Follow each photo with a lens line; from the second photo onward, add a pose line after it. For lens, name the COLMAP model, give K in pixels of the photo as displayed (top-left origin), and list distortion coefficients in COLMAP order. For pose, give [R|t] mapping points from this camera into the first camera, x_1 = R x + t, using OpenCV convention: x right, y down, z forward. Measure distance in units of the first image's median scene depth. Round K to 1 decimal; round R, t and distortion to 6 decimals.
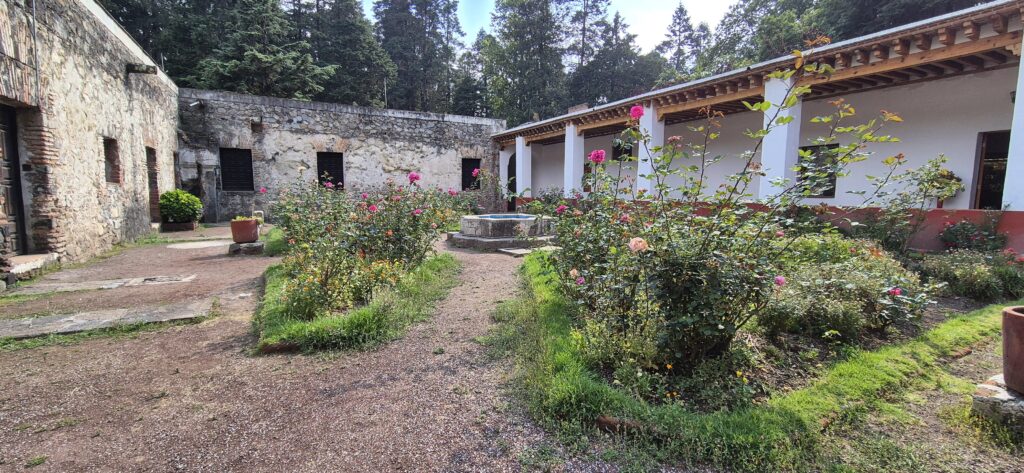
lens RADIAL K [[423.9, 0, 508.6], [0, 423.9, 235.5], [0, 0, 1]] dist [0.003237, -0.000041]
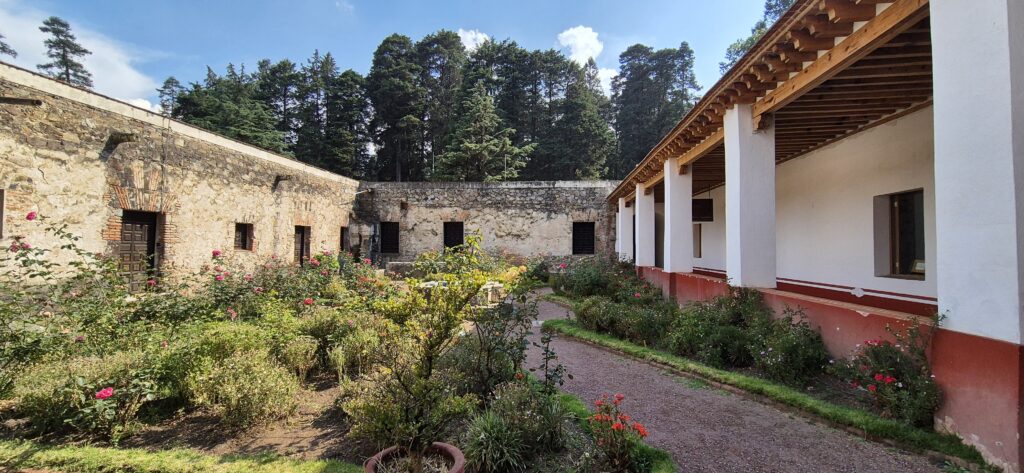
lens RADIAL K [[423.9, 0, 509.1], [0, 423.9, 235.6], [0, 0, 1]] dist [0.003237, -0.000041]
pose [[0.820181, -0.014592, -0.571918, 0.375172], [-0.064842, 0.990862, -0.118271, -0.025984], [0.568418, 0.134088, 0.811740, 0.121595]]
